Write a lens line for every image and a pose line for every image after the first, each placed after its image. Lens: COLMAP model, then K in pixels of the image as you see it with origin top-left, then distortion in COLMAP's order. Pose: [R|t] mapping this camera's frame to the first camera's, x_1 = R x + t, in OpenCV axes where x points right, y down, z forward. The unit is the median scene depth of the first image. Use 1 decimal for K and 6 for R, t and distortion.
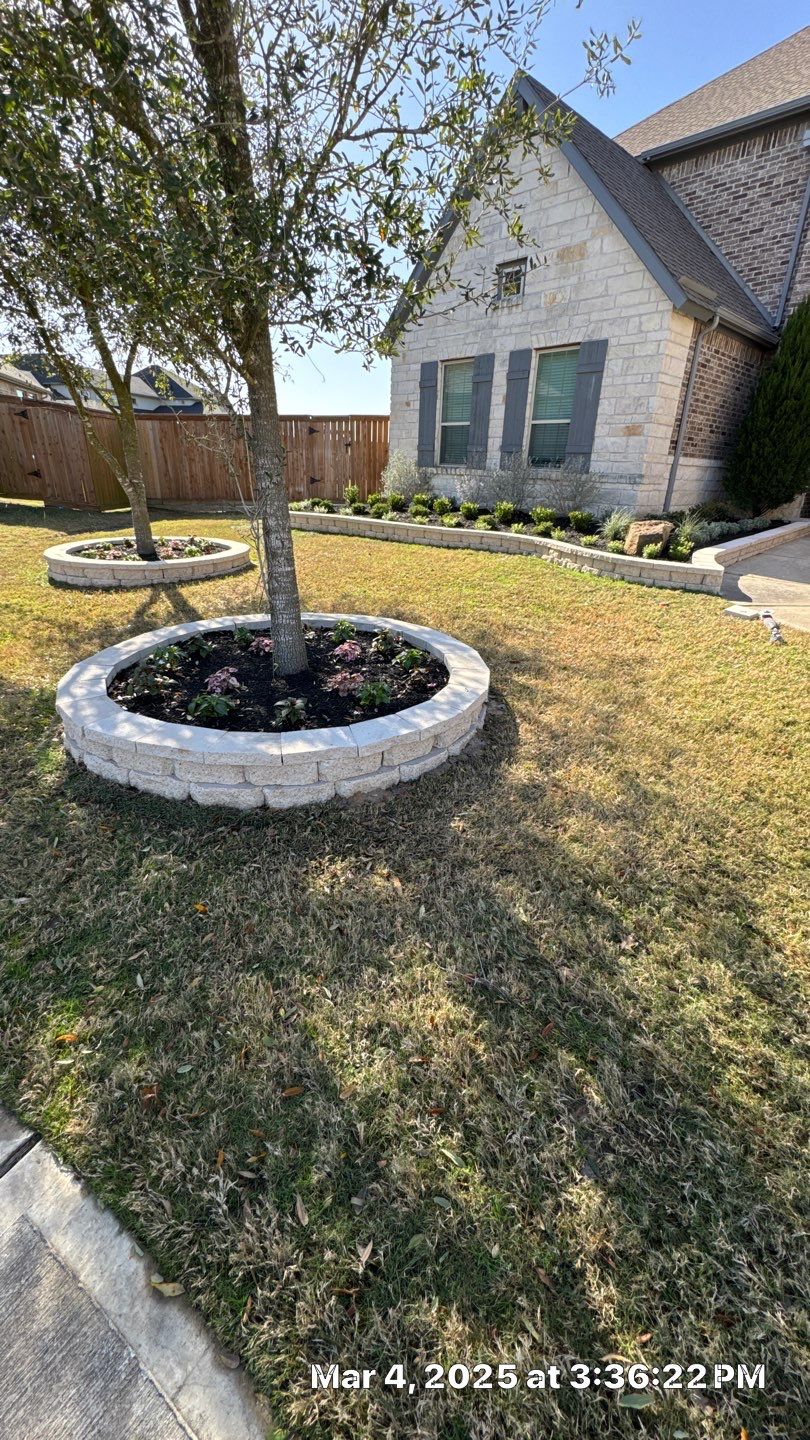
lens RADIAL K [[572.6, 0, 407.6], [0, 572.6, 720.2], [0, 0, 1]] dist [-0.003650, 0.000599]
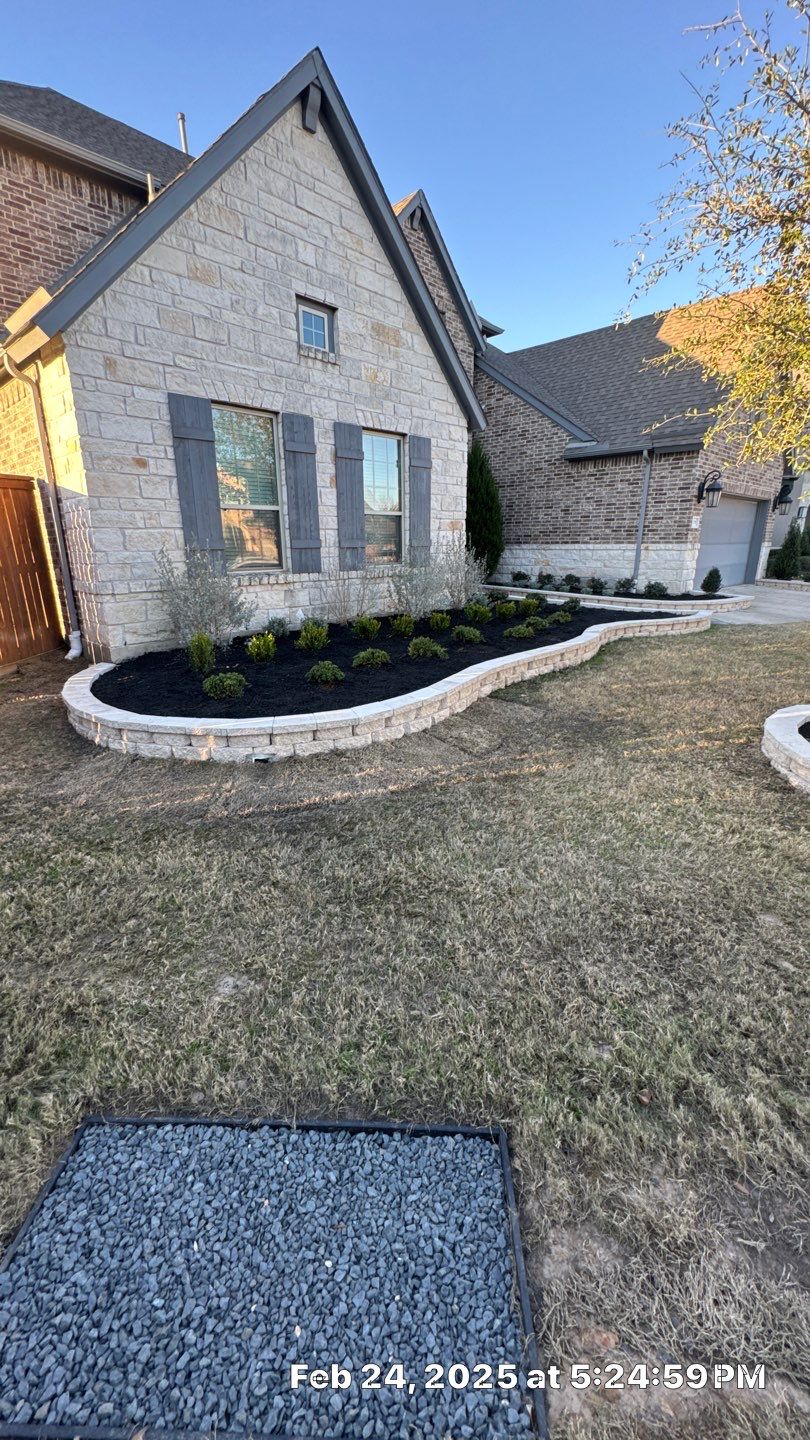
lens RADIAL K [[571.3, 0, 406.9], [0, 571.3, 720.5], [0, 0, 1]] dist [-0.002861, 0.000504]
pose [[-0.048307, -0.332112, 0.942002, -0.743942], [0.412030, 0.852496, 0.321685, -0.576317], [-0.909889, 0.403673, 0.095659, 1.125729]]
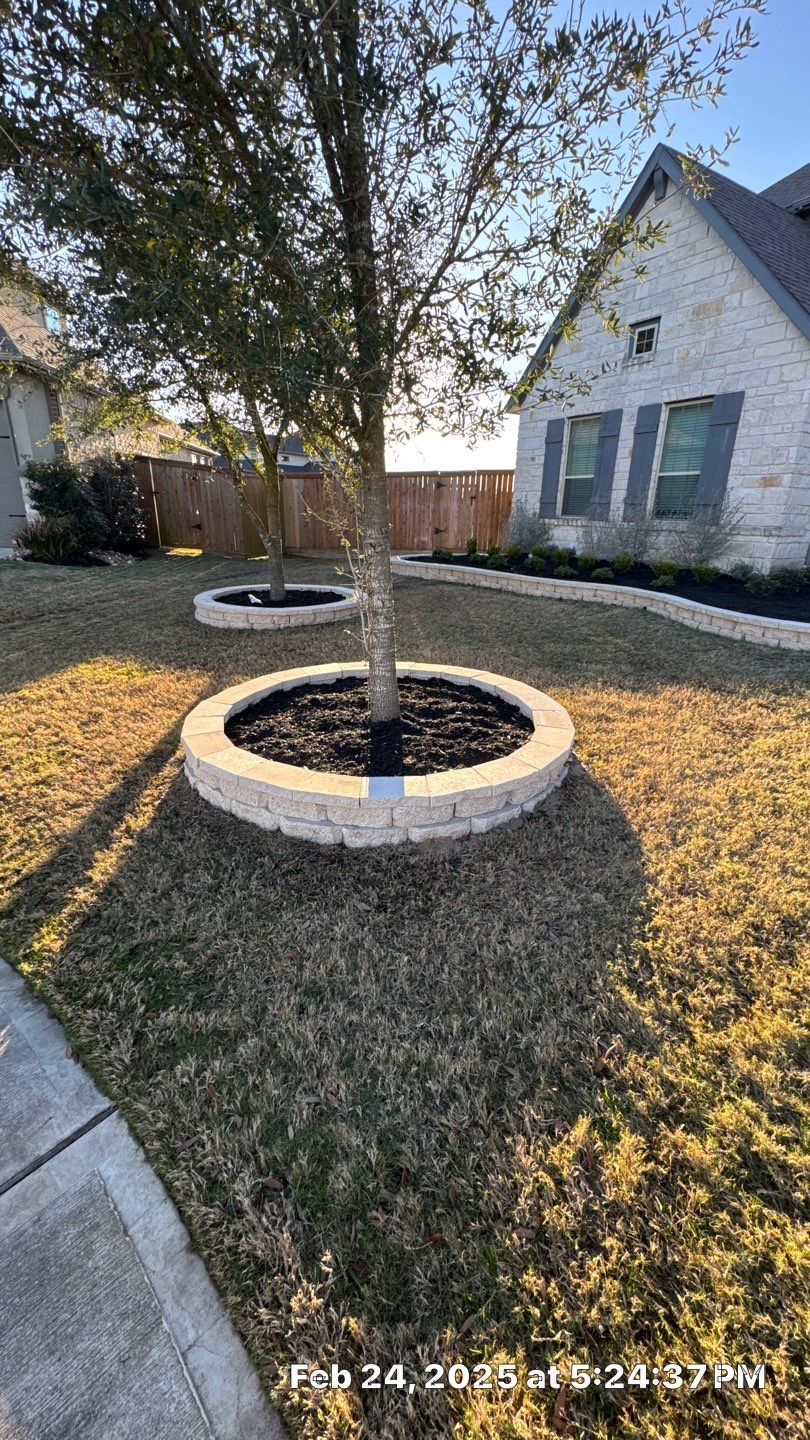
lens RADIAL K [[571.3, 0, 406.9], [0, 571.3, 720.5], [0, 0, 1]] dist [-0.002861, 0.000504]
pose [[0.977835, 0.062711, -0.199764, 0.018621], [-0.076410, 0.995171, -0.061615, -0.006695], [0.194935, 0.075513, 0.977905, -0.014999]]
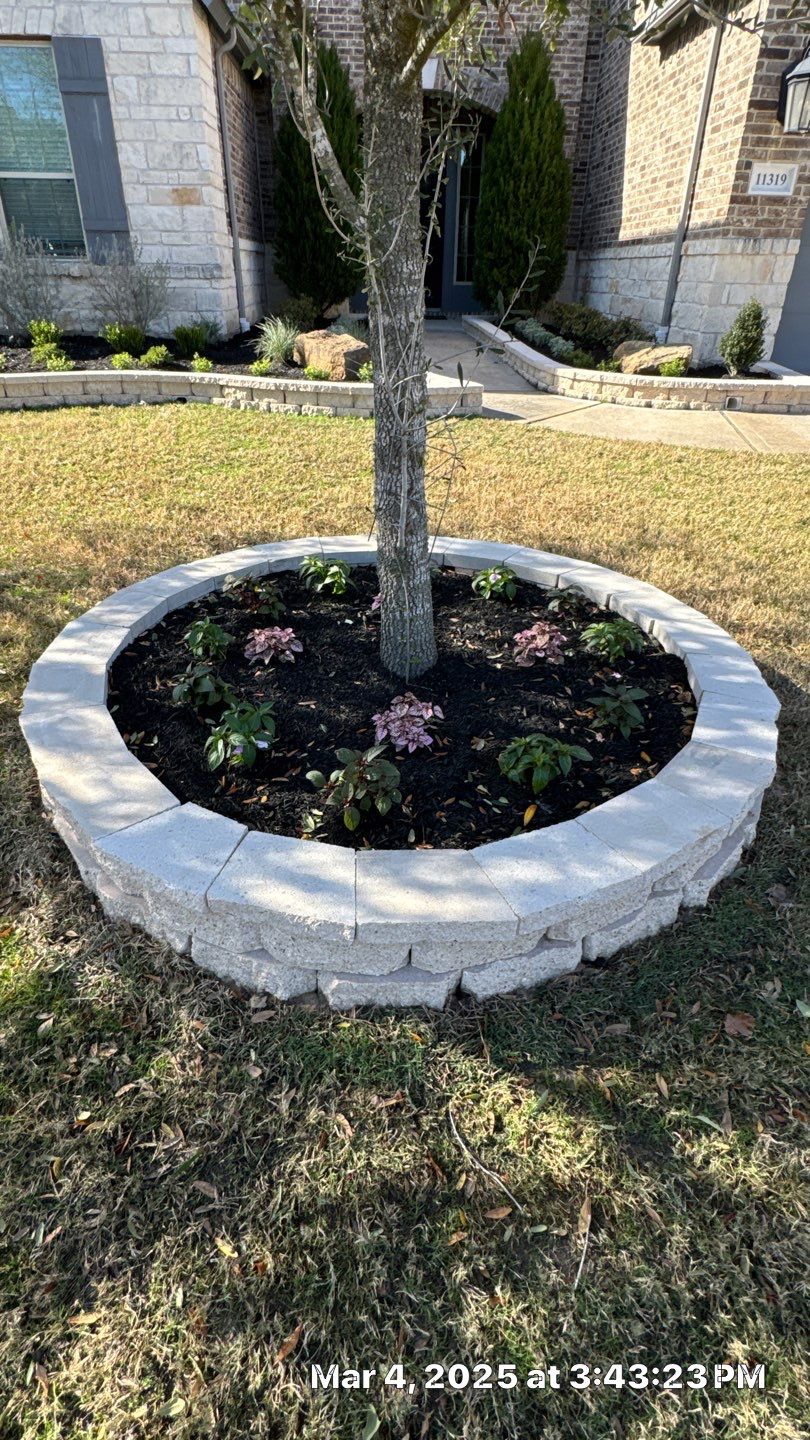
lens RADIAL K [[742.4, 0, 410.1], [0, 742.4, 721.7], [0, 0, 1]] dist [-0.002438, -0.000242]
pose [[0.656189, -0.412835, 0.631652, -0.255693], [0.312667, 0.910584, 0.270326, -0.085517], [-0.686772, 0.020112, 0.726595, 0.174667]]
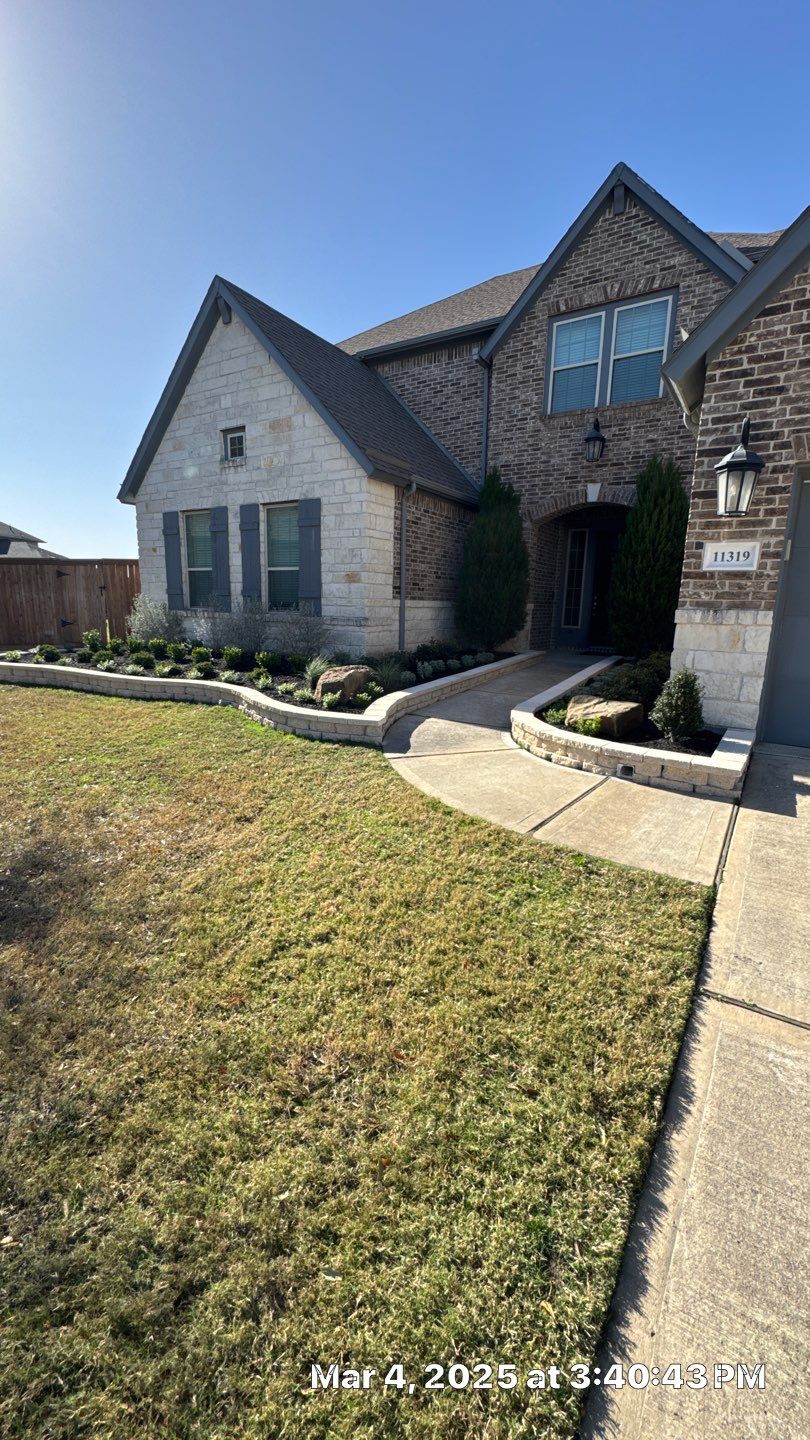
lens RADIAL K [[573.2, 0, 407.0], [0, 573.2, 719.5], [0, 0, 1]] dist [-0.003557, 0.000823]
pose [[0.967956, -0.060843, 0.243638, 0.220210], [0.109660, 0.975223, -0.192131, -0.044633], [-0.225911, 0.212692, 0.950645, 0.041379]]
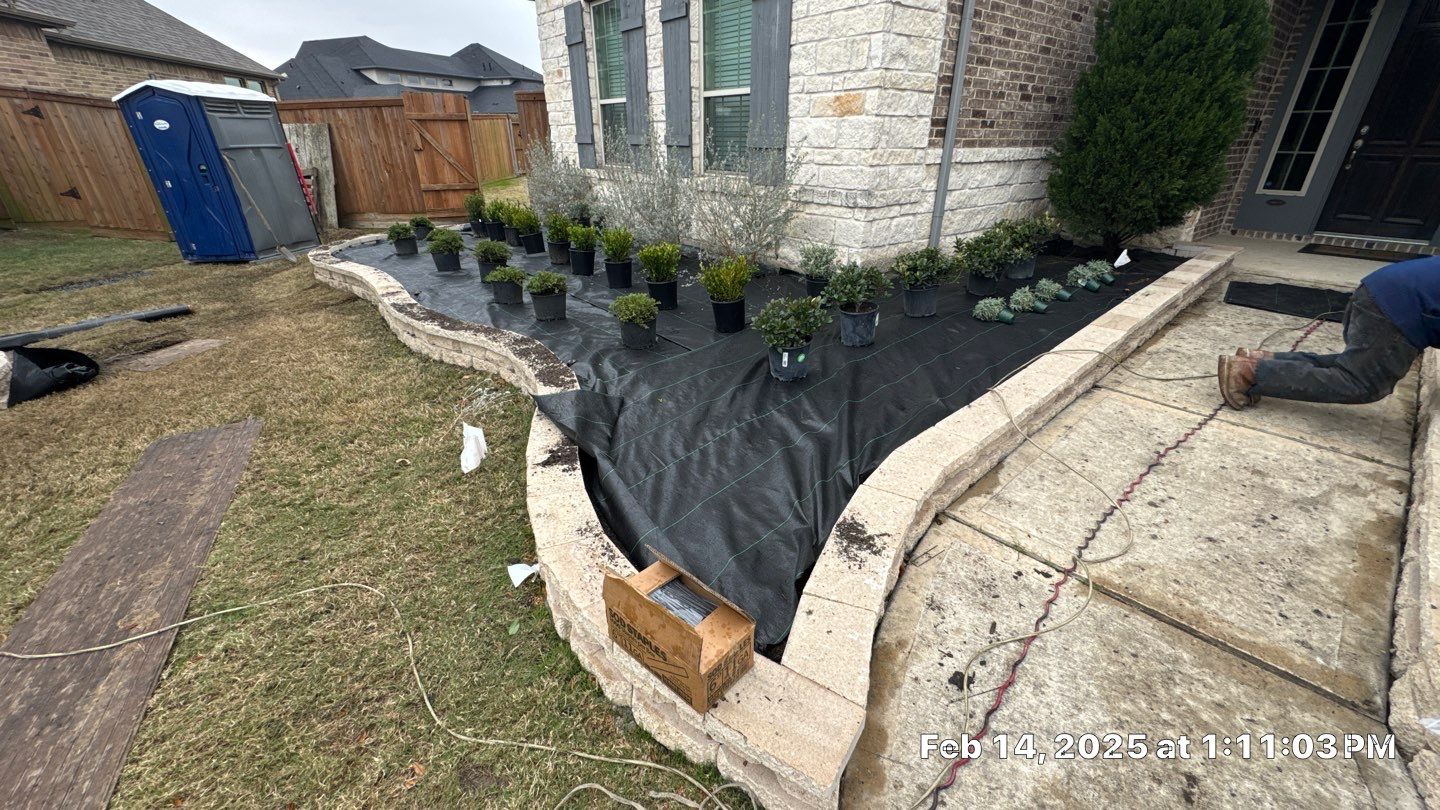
lens RADIAL K [[570.4, 0, 720.0], [0, 570.4, 405.0], [0, 0, 1]] dist [-0.001741, 0.000614]
pose [[0.996661, 0.001621, -0.081641, 0.322292], [0.000066, 0.999787, 0.020650, -0.249211], [0.081657, -0.020586, 0.996448, 0.478527]]
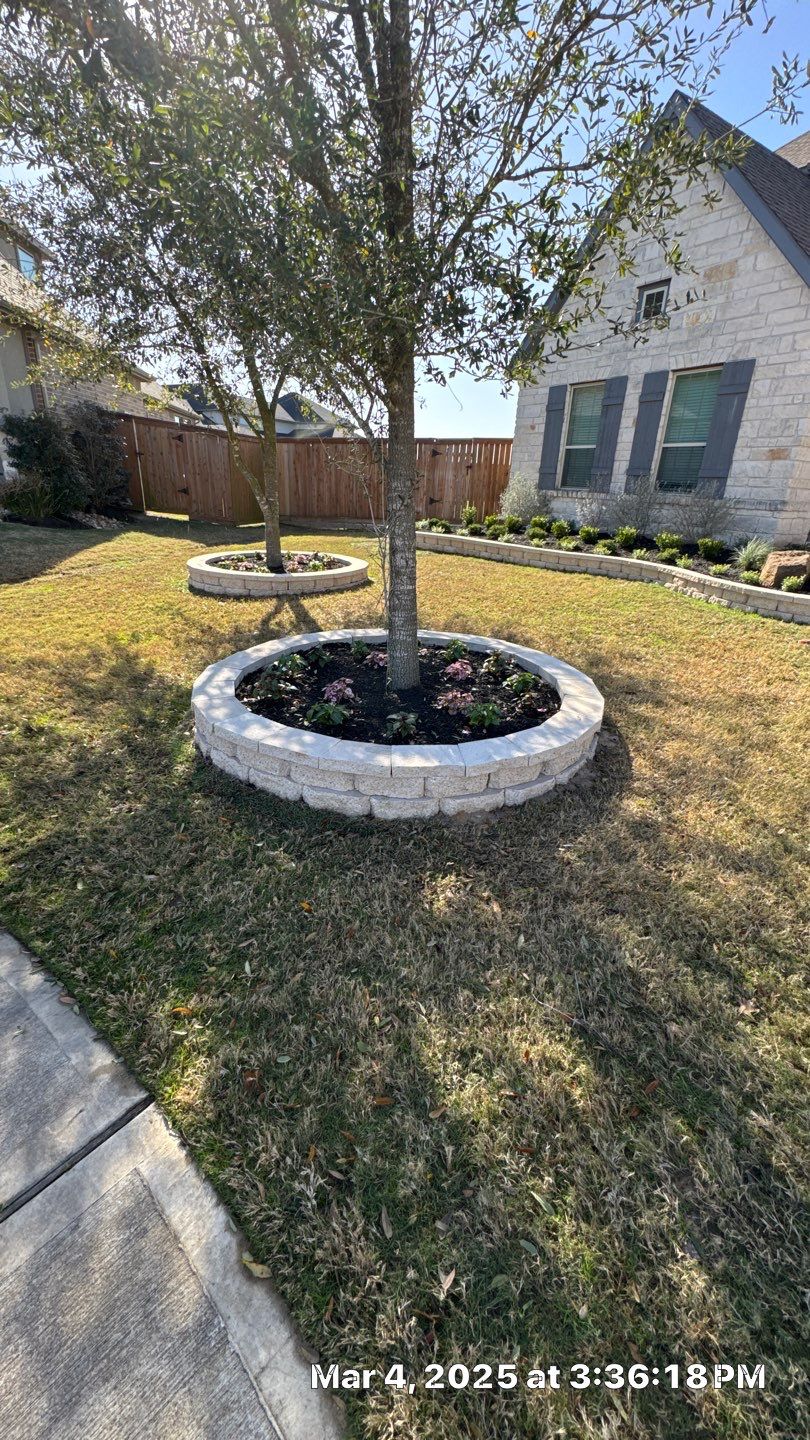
lens RADIAL K [[573.2, 0, 407.0], [0, 573.2, 719.5], [0, 0, 1]] dist [-0.003557, 0.000823]
pose [[0.982232, 0.081020, -0.169280, -0.006145], [-0.086492, 0.995934, -0.025192, -0.000261], [0.166550, 0.039385, 0.985246, -0.002673]]
